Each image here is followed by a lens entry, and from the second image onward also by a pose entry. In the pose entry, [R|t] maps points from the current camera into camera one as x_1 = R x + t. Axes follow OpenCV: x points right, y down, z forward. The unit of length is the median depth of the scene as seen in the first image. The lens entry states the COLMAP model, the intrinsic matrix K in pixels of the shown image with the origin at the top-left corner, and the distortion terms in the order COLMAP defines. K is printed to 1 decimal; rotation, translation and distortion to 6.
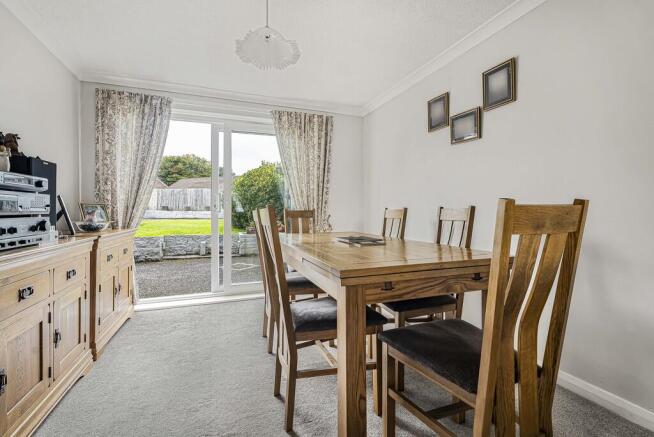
lens RADIAL K [[292.5, 0, 326.9], [0, 292.5, 208.2], [0, 0, 1]] dist [0.009069, -0.000305]
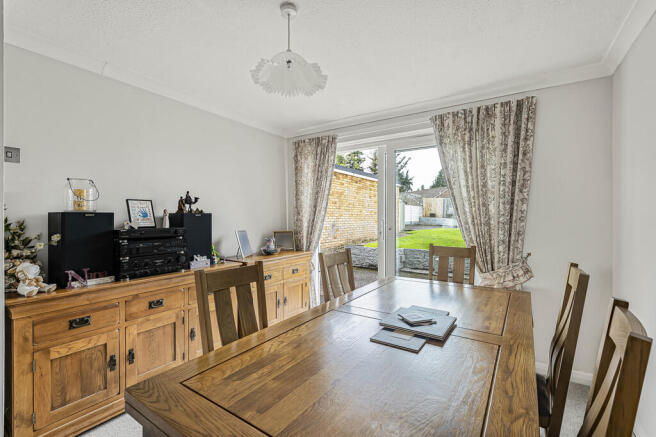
lens RADIAL K [[293.4, 0, 328.7], [0, 293.4, 216.4], [0, 0, 1]] dist [0.009069, -0.000305]
pose [[0.585868, 0.002806, -0.810402, 0.288392], [0.006835, 0.999941, 0.008404, -0.068118], [0.810378, -0.010463, 0.585814, 0.288124]]
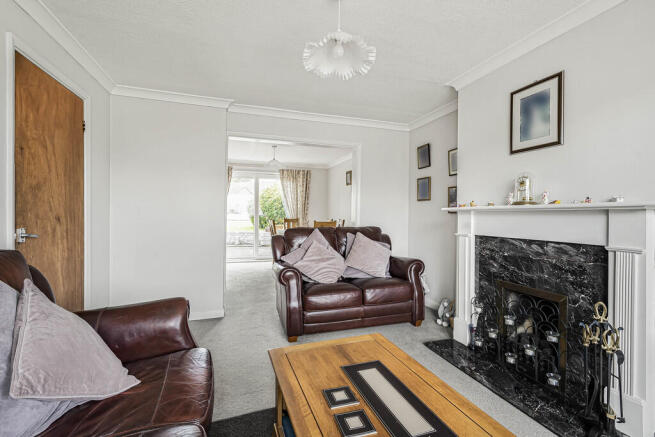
lens RADIAL K [[293.0, 0, 328.1], [0, 293.0, 217.3], [0, 0, 1]] dist [0.009069, -0.000305]
pose [[0.998532, 0.011321, -0.052960, 0.254009], [-0.009967, 0.999619, 0.025751, -0.053056], [0.053232, -0.025185, 0.998265, -0.981332]]
